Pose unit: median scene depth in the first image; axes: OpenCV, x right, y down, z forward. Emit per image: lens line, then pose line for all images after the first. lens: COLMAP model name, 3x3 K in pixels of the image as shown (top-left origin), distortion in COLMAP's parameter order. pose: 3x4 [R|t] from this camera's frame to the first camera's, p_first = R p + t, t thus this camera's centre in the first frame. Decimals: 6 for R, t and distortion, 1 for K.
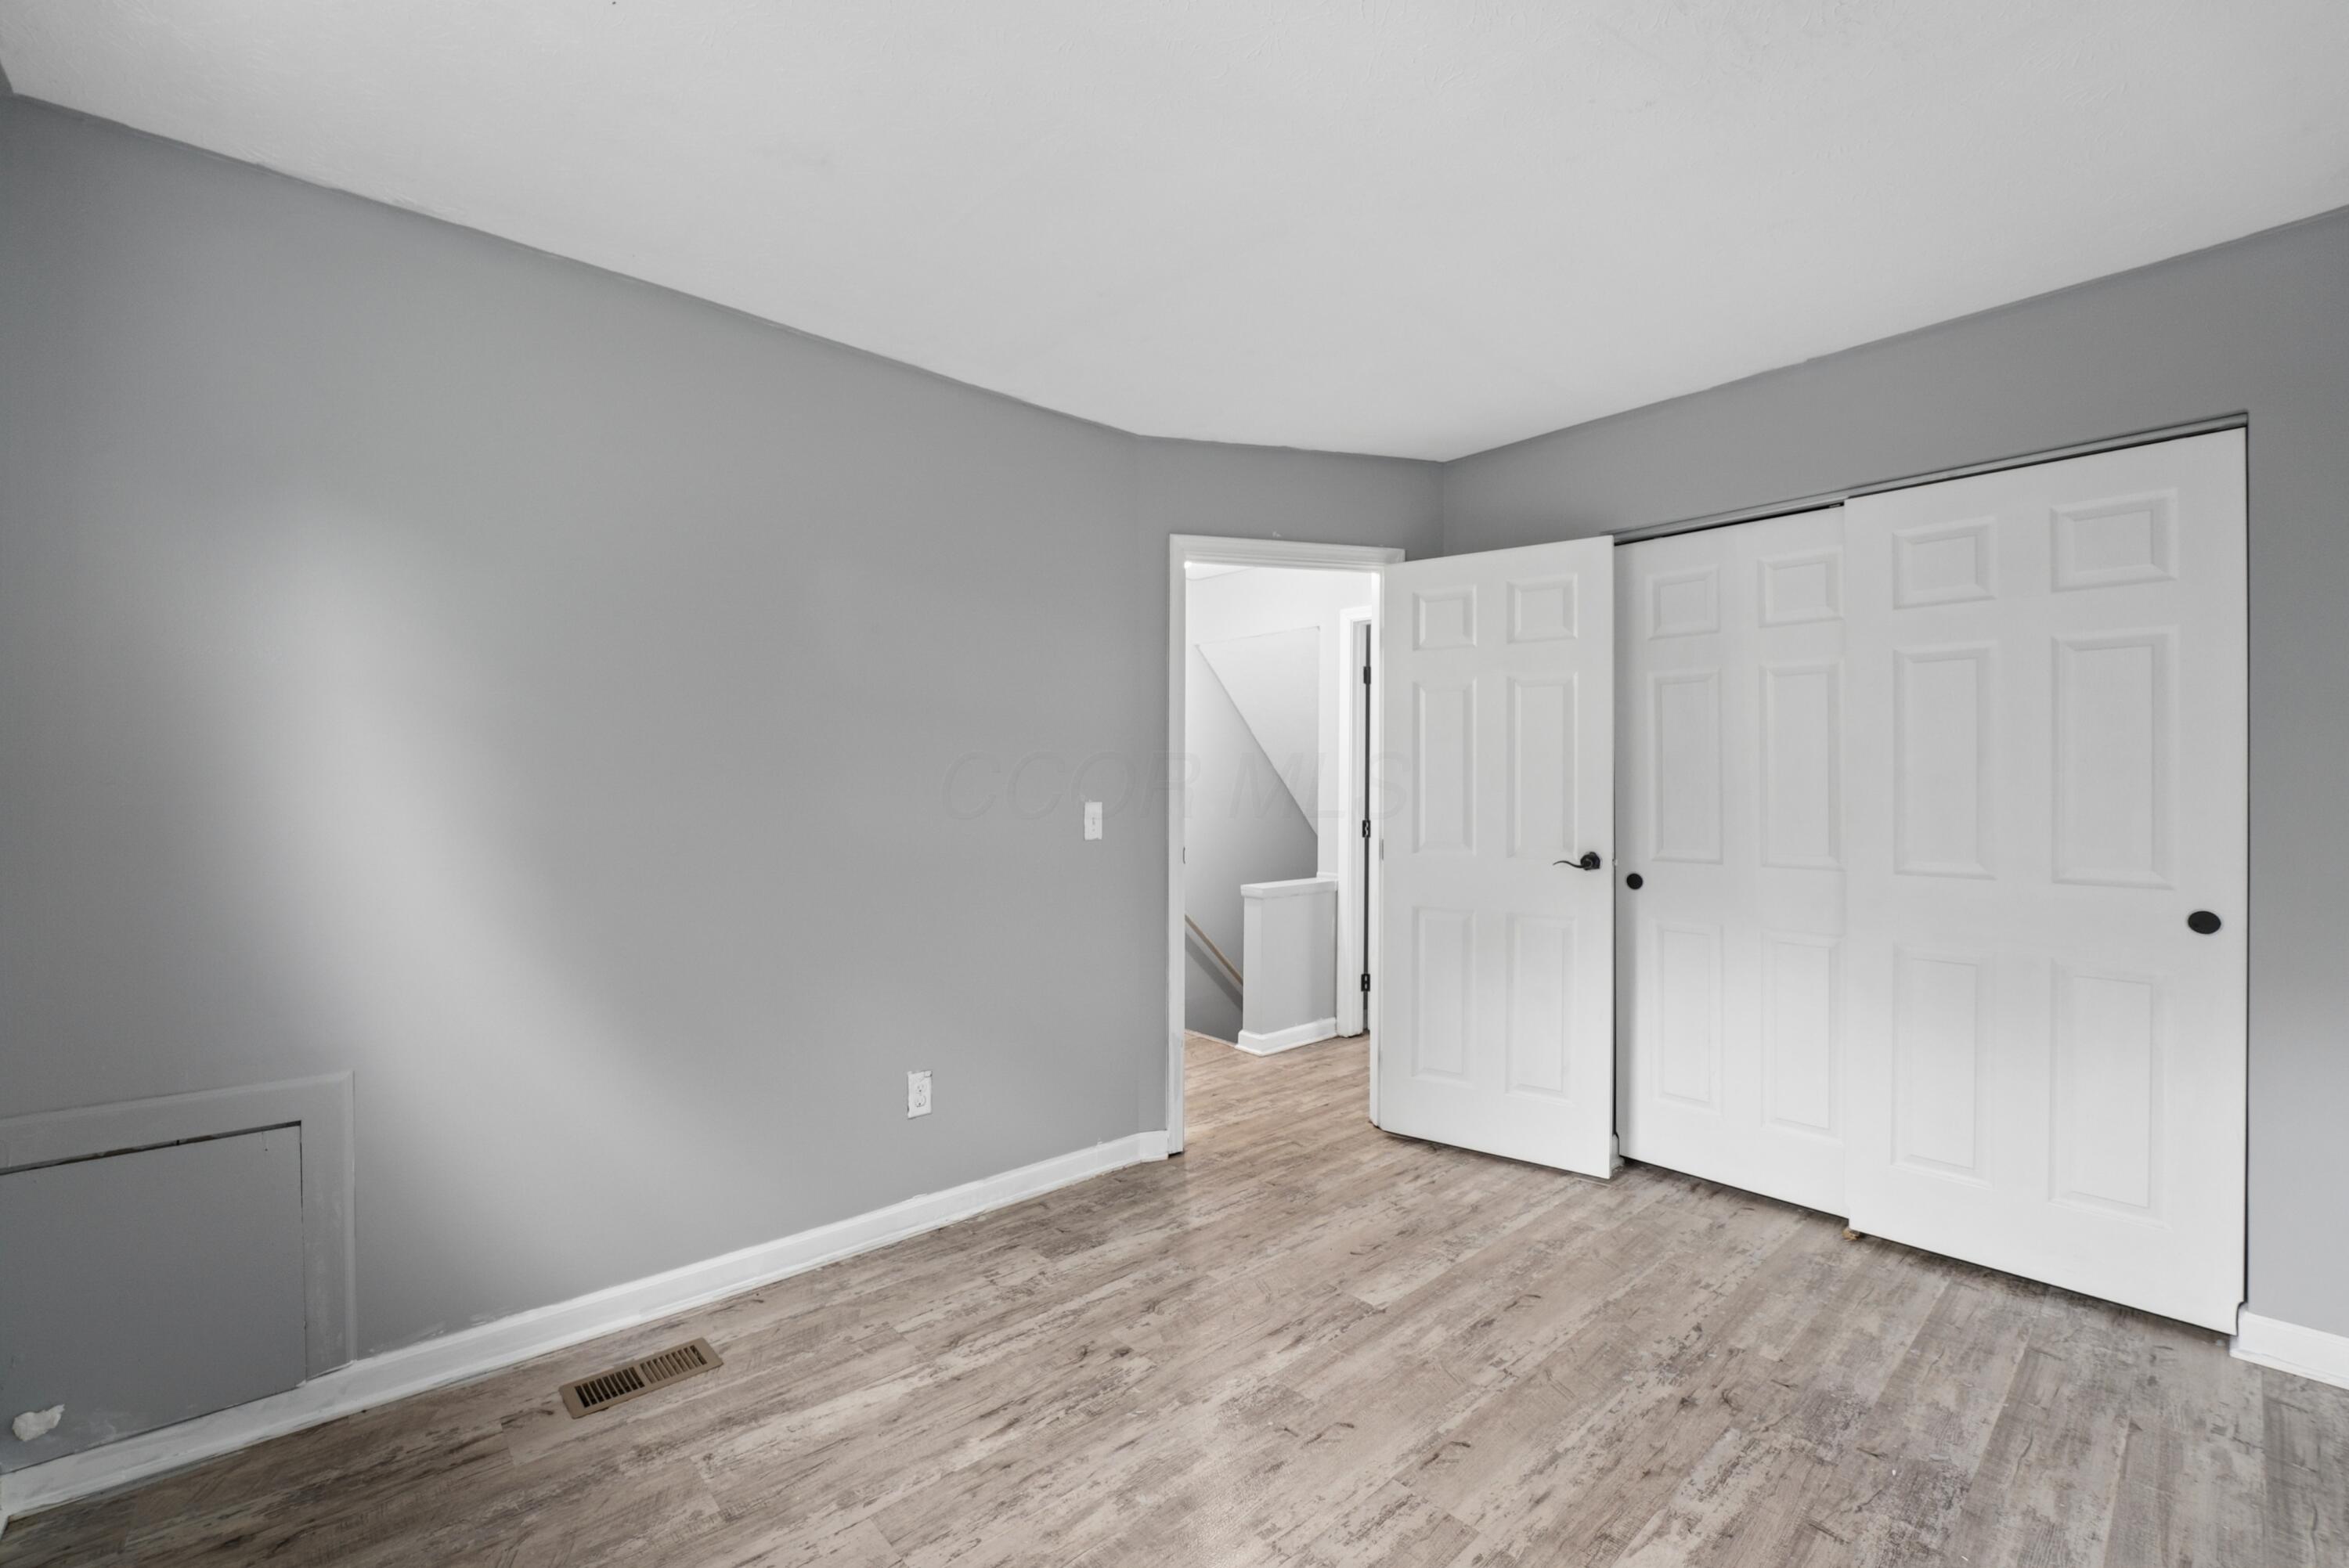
lens RADIAL K [[968.3, 0, 1174.9], [0, 968.3, 786.6], [0, 0, 1]] dist [-0.030346, 0.003054]
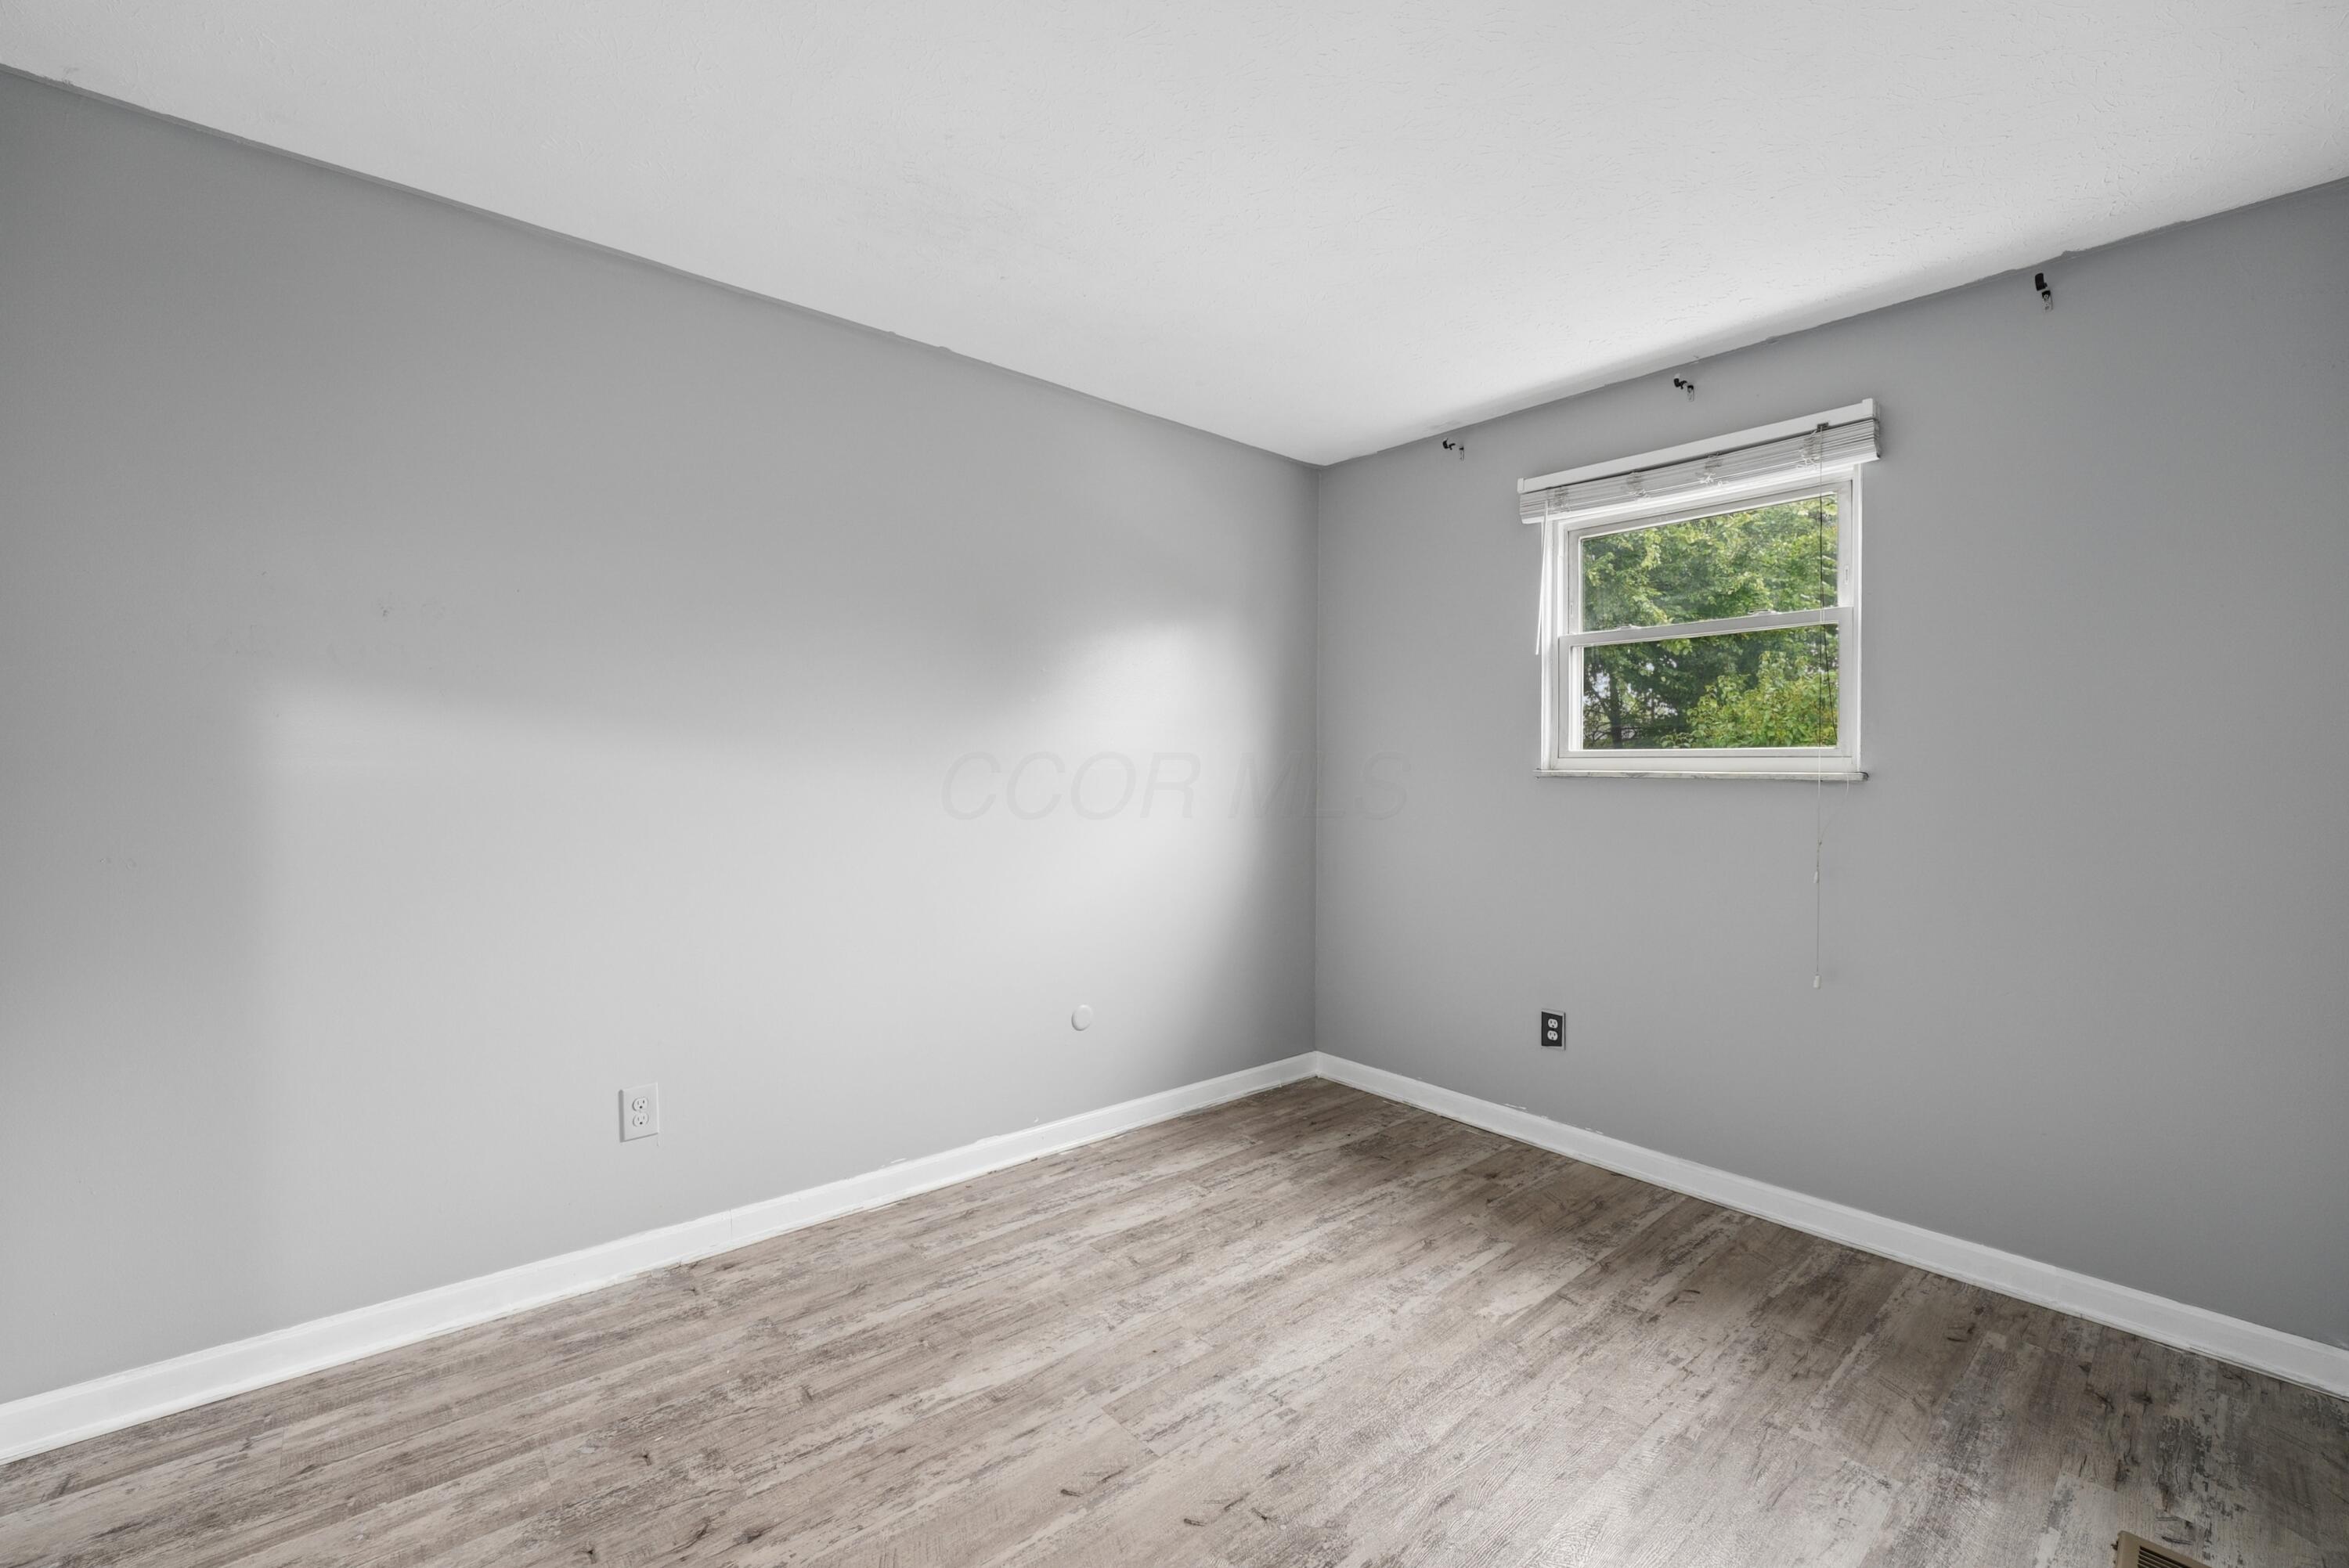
lens RADIAL K [[968.3, 0, 1172.9], [0, 968.3, 775.2], [0, 0, 1]] dist [-0.030346, 0.003054]
pose [[-0.999790, -0.009132, 0.018361, 0.200776], [-0.009015, 0.999939, 0.006422, 0.009450], [-0.018419, 0.006255, -0.999811, 1.960347]]
